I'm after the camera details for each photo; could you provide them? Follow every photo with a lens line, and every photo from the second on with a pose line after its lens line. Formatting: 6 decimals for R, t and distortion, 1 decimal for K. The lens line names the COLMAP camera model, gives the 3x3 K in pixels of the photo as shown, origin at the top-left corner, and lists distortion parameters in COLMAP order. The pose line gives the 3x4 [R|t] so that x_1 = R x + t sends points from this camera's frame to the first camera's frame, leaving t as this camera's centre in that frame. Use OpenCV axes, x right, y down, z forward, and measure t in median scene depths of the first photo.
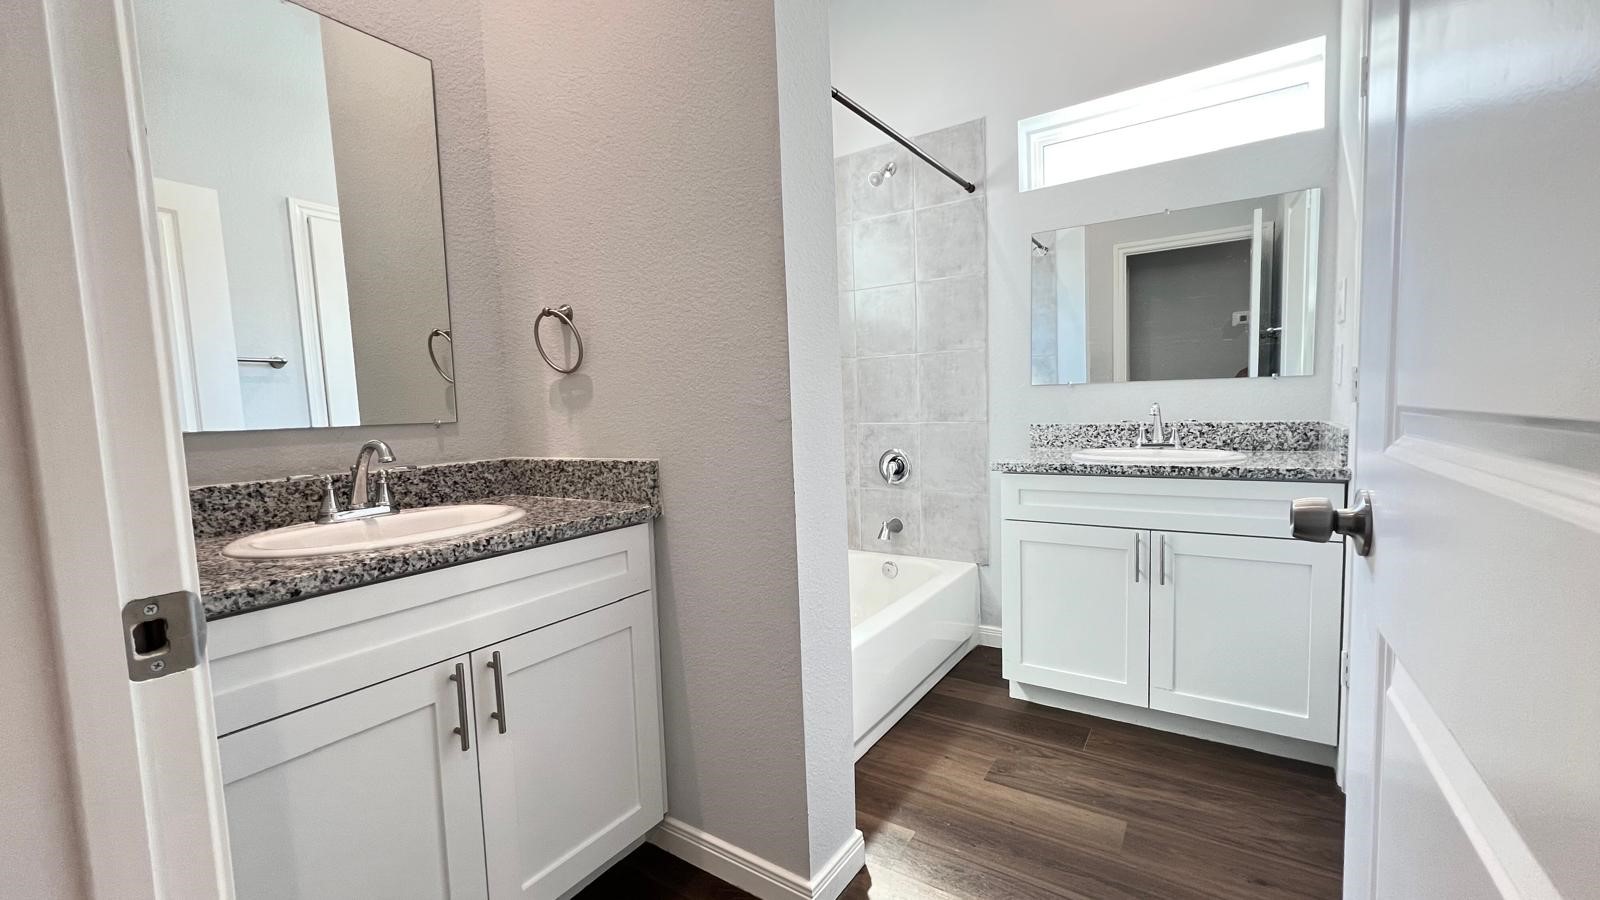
lens RADIAL K [[642.1, 0, 795.6], [0, 642.1, 453.0], [0, 0, 1]] dist [0.002383, 0.000236]
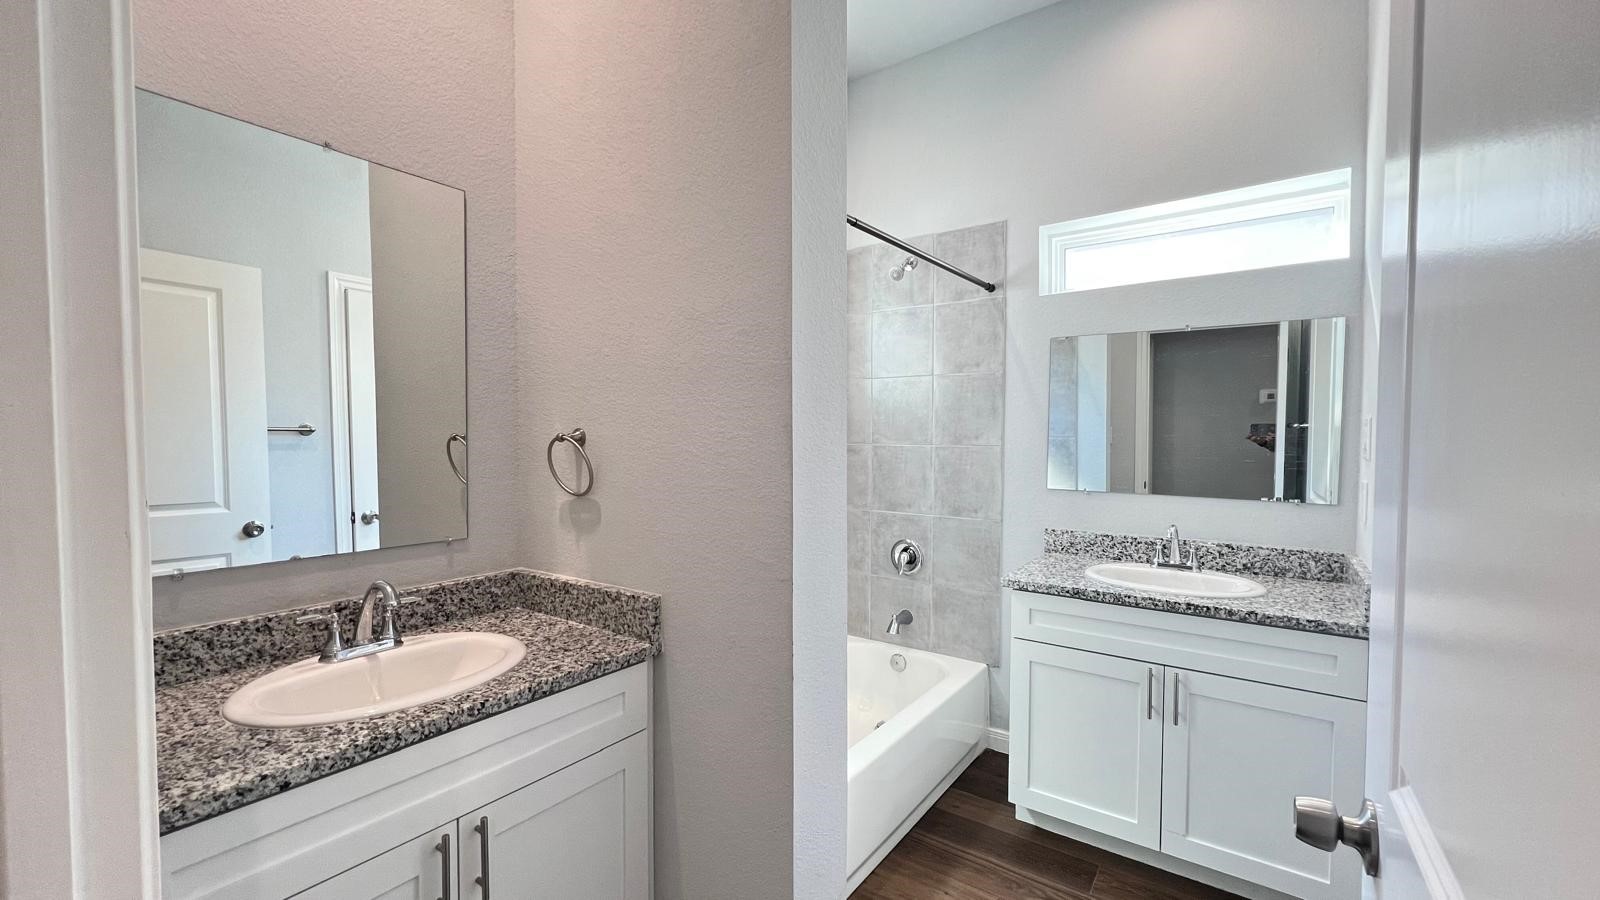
lens RADIAL K [[642.1, 0, 795.8], [0, 642.1, 456.4], [0, 0, 1]] dist [0.002383, 0.000236]
pose [[0.998748, 0.038606, -0.031805, 0.013652], [-0.039931, 0.998313, -0.042143, -0.123415], [0.030124, 0.043361, 0.998605, -0.000665]]
